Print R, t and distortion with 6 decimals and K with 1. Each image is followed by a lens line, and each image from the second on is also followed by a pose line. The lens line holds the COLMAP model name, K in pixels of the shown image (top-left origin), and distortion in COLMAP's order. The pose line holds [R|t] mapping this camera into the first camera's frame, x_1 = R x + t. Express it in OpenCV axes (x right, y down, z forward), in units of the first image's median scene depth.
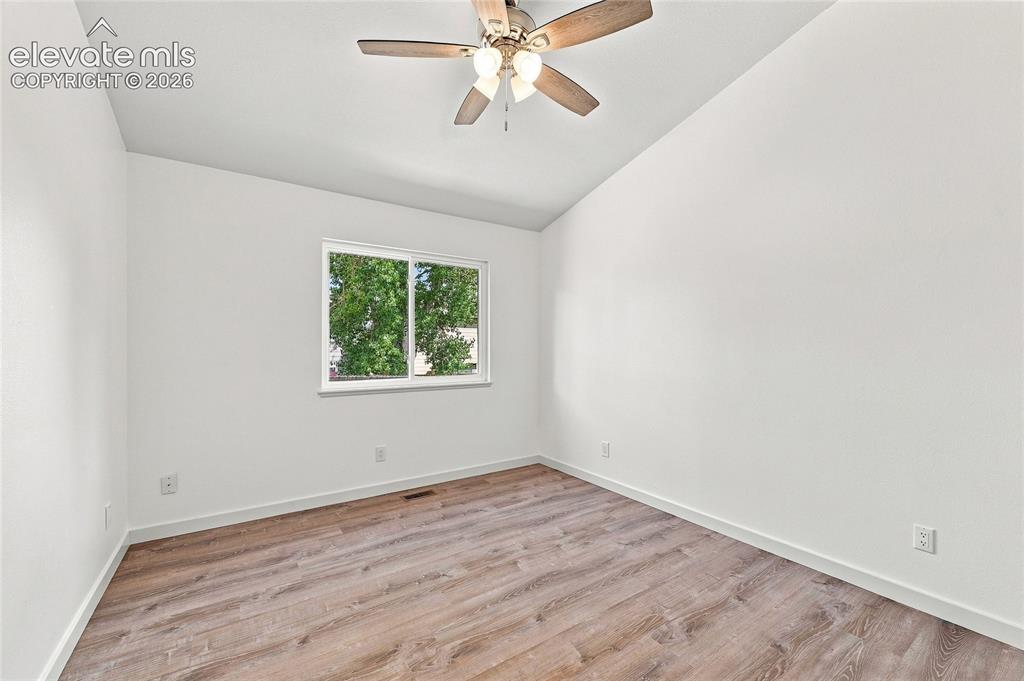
lens RADIAL K [[413.6, 0, 513.6], [0, 413.6, 337.2], [0, 0, 1]] dist [-0.008165, -0.000133]
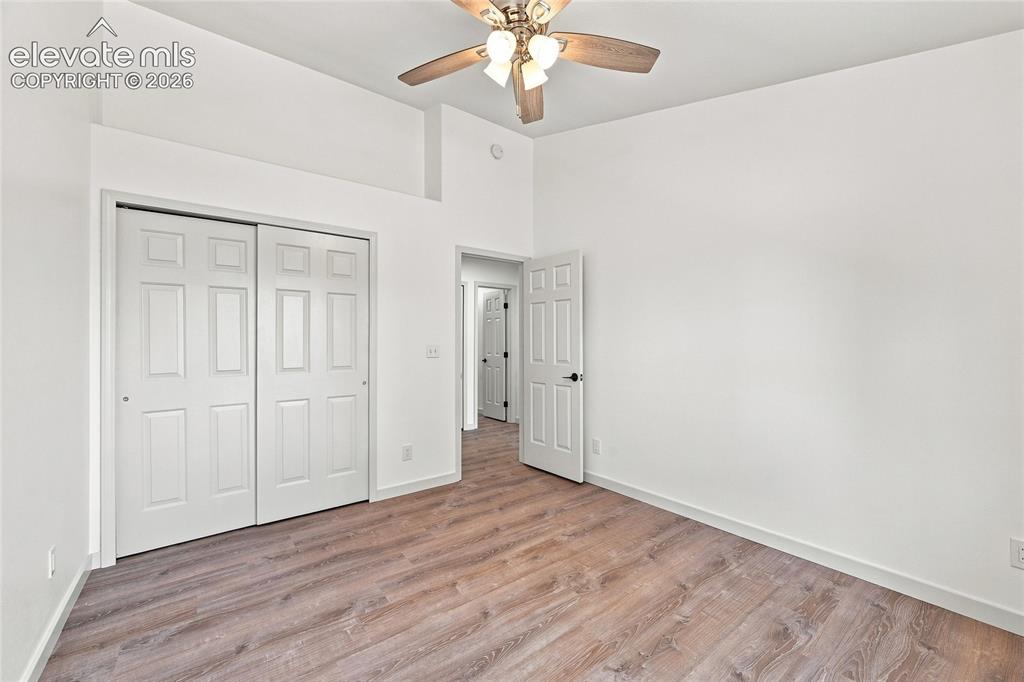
lens RADIAL K [[413.6, 0, 513.6], [0, 413.6, 337.7], [0, 0, 1]] dist [-0.008165, -0.000133]
pose [[-0.997437, 0.003574, -0.071468, 0.065707], [0.005660, 0.999563, -0.029014, 0.037710], [0.071333, -0.029344, -0.997021, 2.045027]]
